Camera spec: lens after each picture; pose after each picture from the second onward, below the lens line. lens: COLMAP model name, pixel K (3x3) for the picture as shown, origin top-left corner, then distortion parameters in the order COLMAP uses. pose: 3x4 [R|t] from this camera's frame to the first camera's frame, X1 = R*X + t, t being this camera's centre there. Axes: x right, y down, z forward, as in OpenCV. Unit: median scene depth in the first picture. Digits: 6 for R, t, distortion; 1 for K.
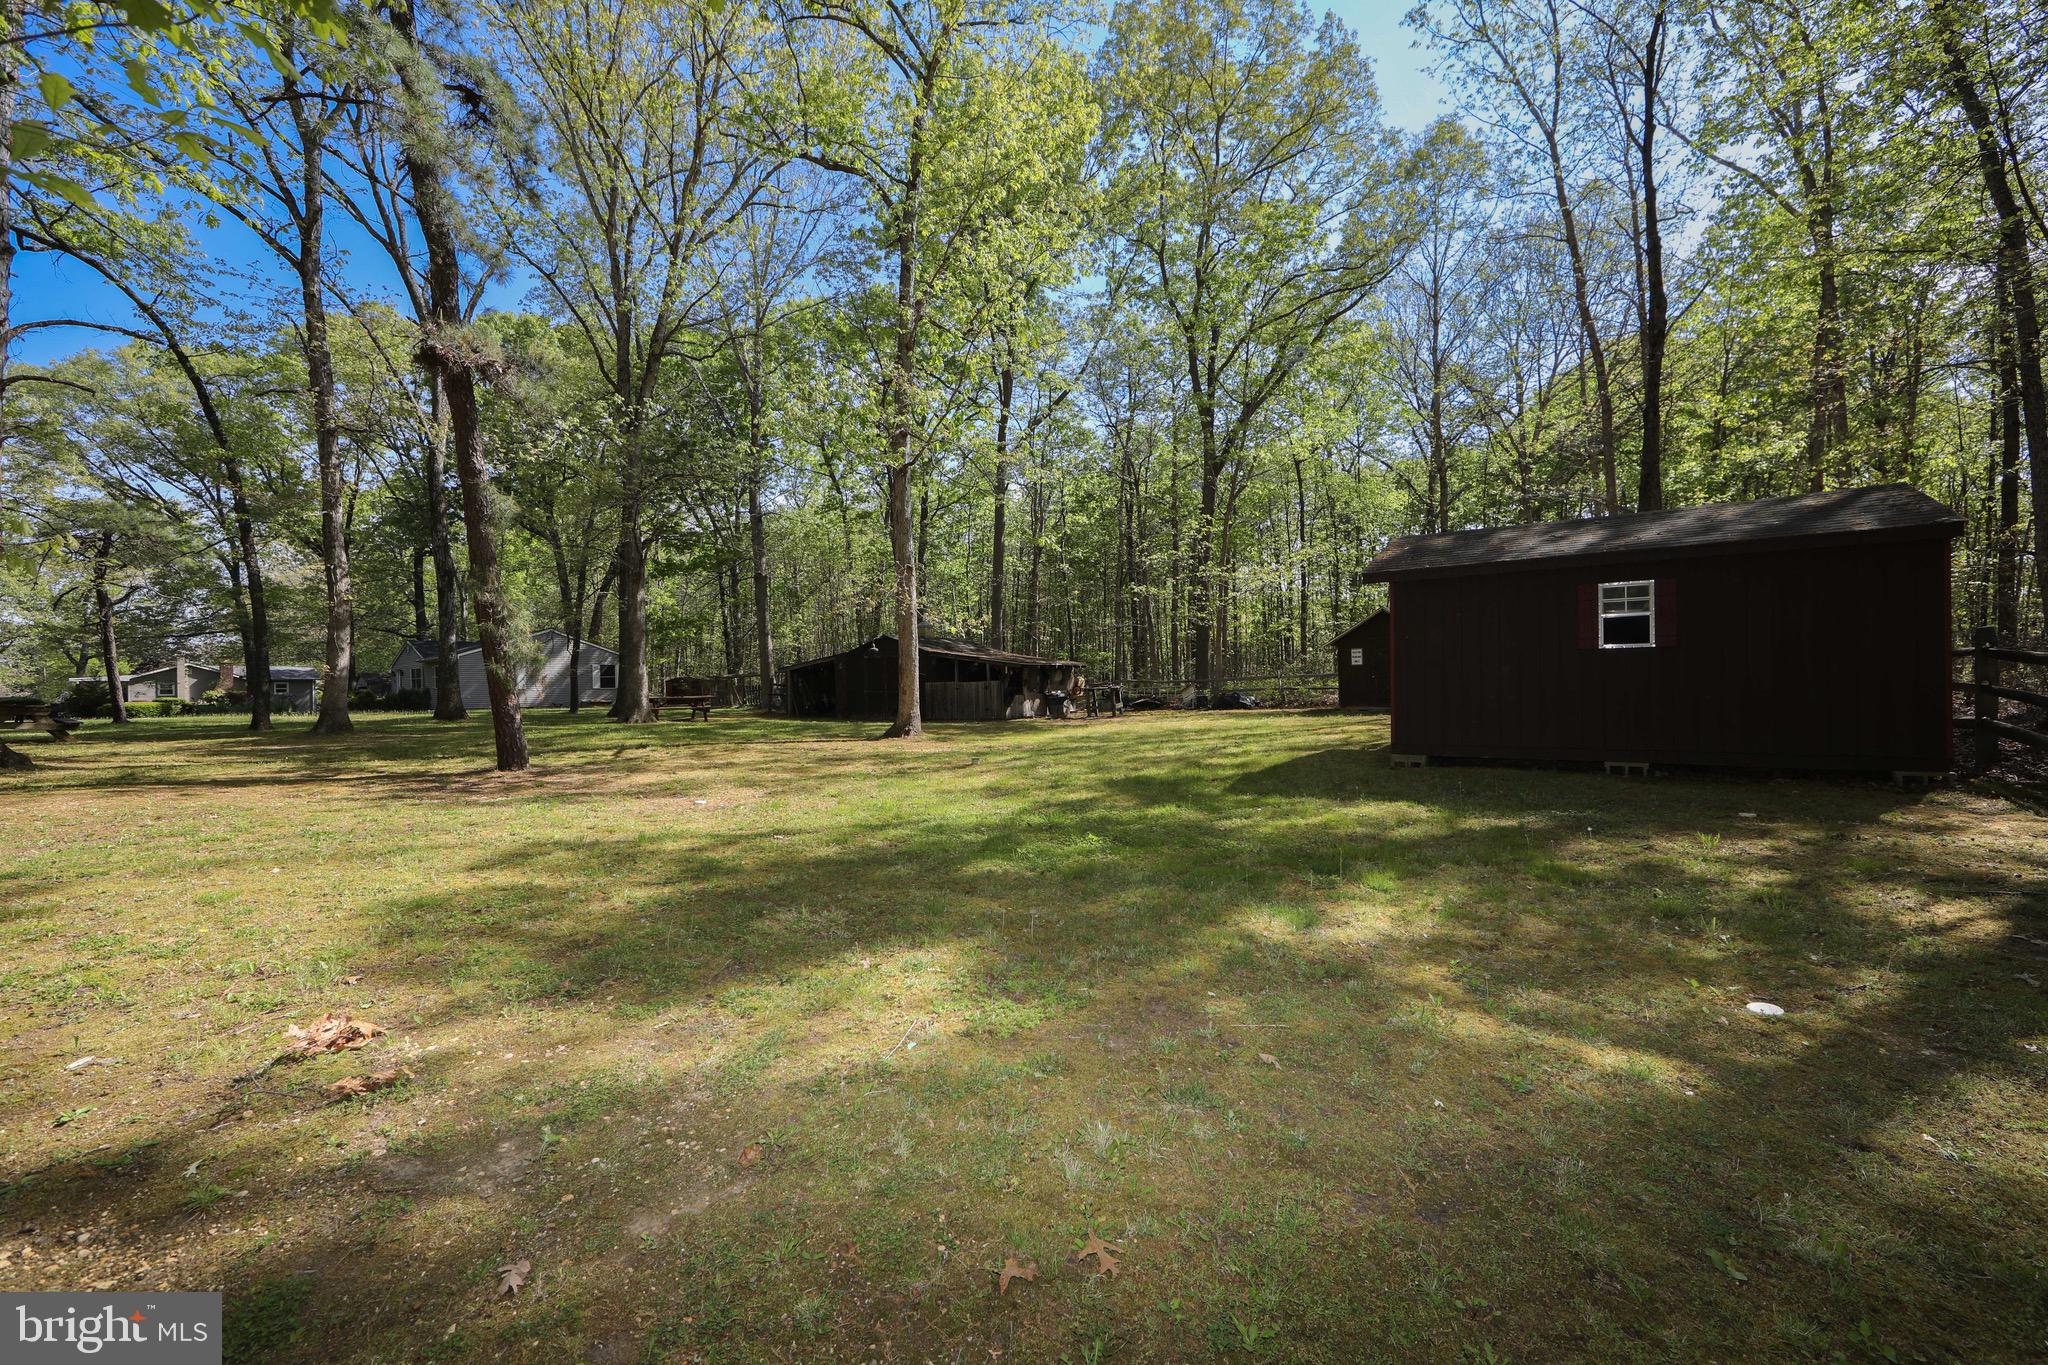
lens RADIAL K [[821.3, 0, 1026.3], [0, 821.3, 687.5], [0, 0, 1]] dist [0.000169, 0.000212]
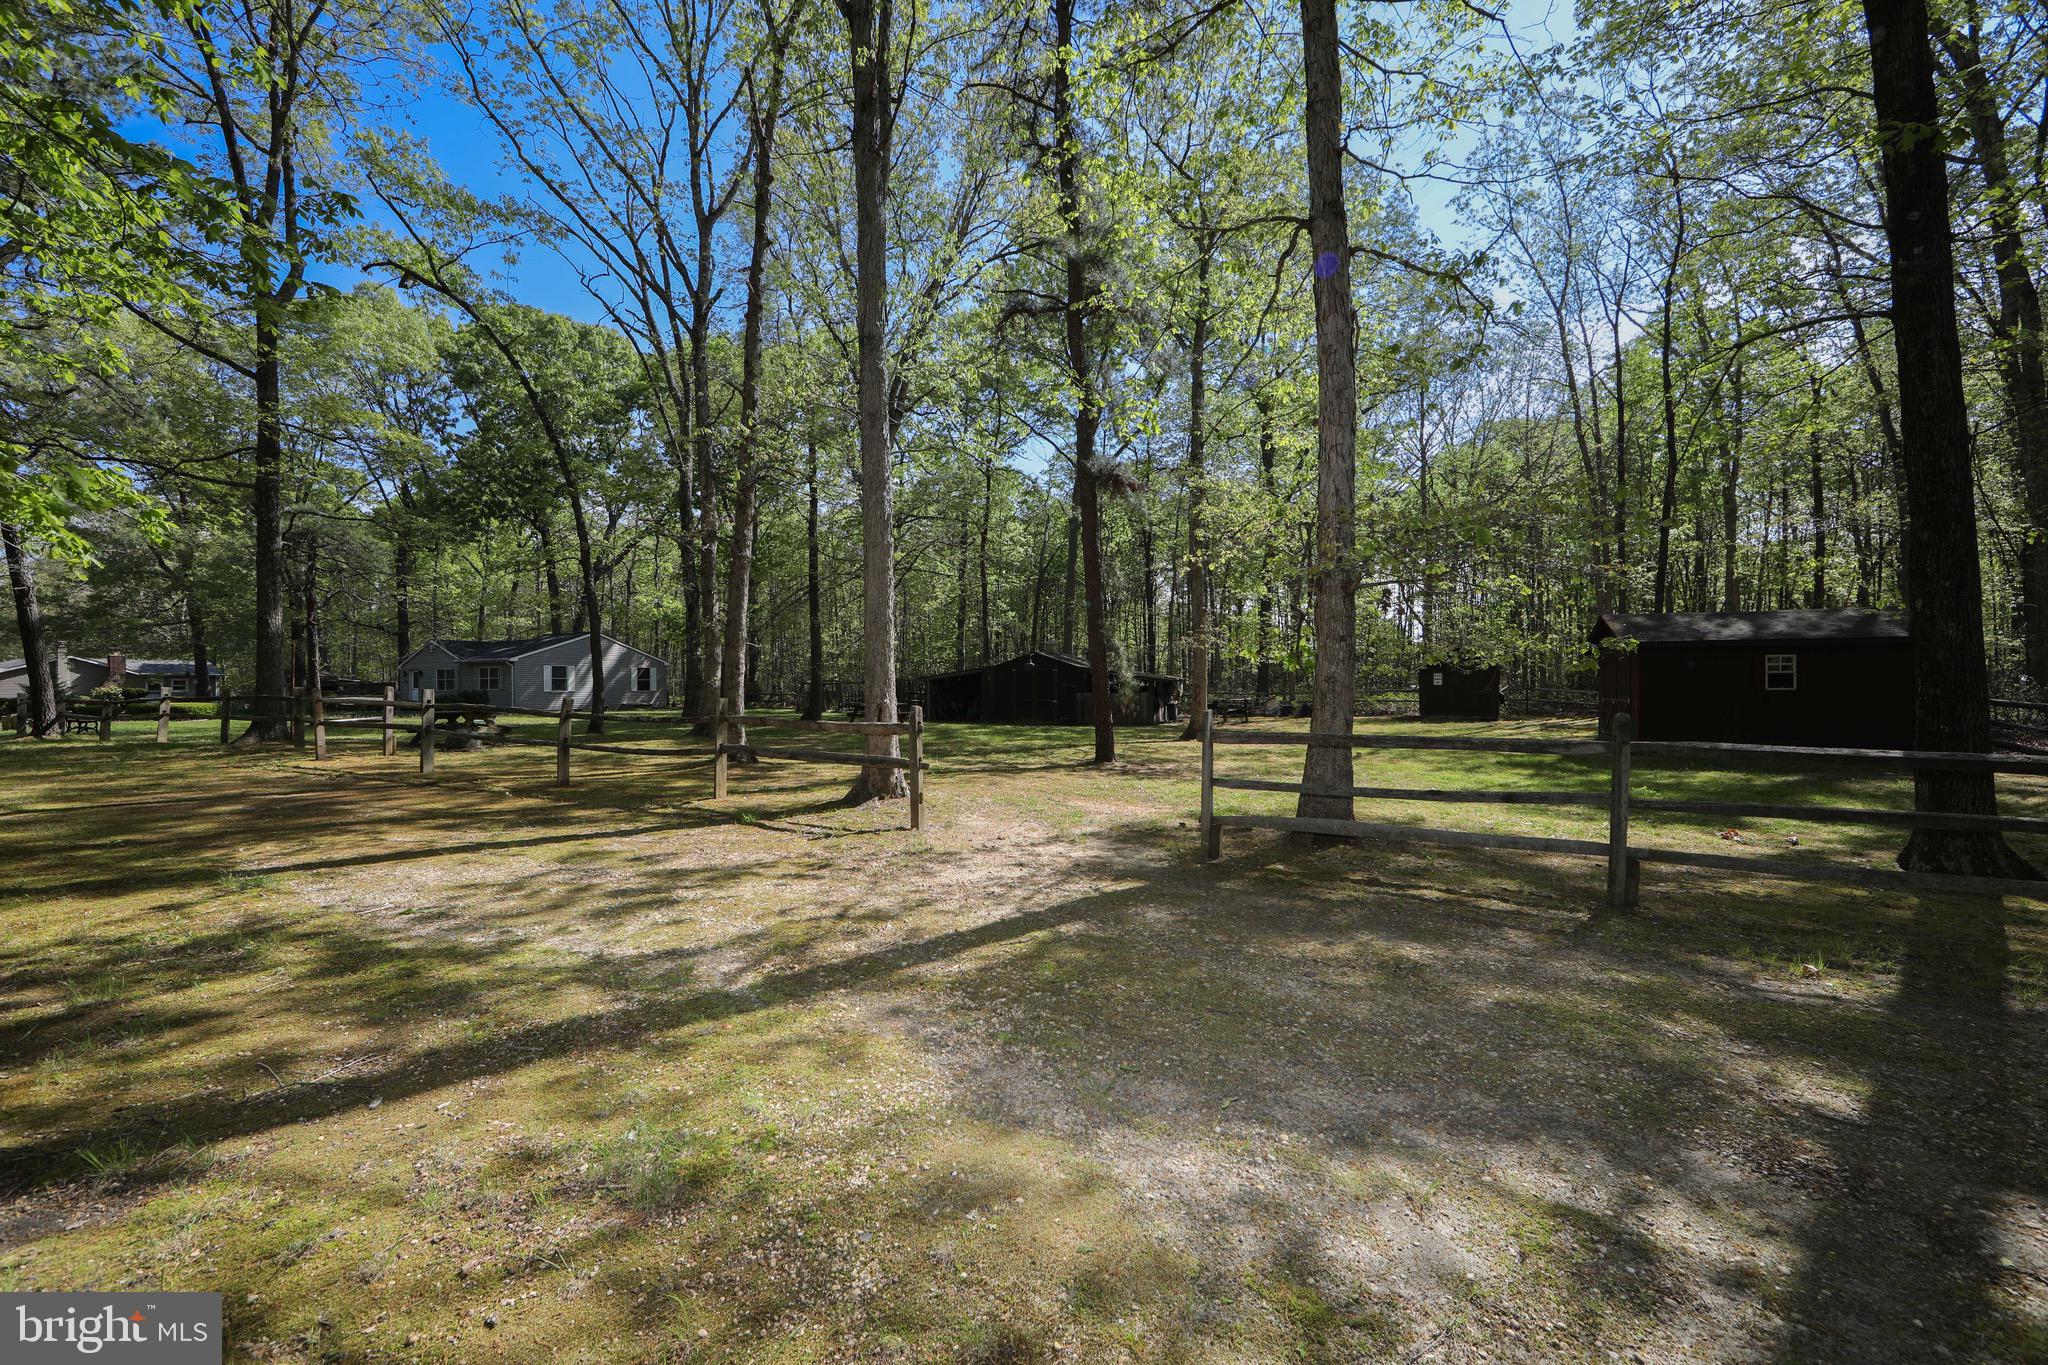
lens RADIAL K [[821.3, 0, 1020.5], [0, 821.3, 684.1], [0, 0, 1]] dist [0.000169, 0.000212]
pose [[0.977779, 0.011841, 0.209303, -0.561958], [-0.010797, 0.999923, -0.006129, -0.013256], [-0.209359, 0.003733, 0.977832, -0.190259]]
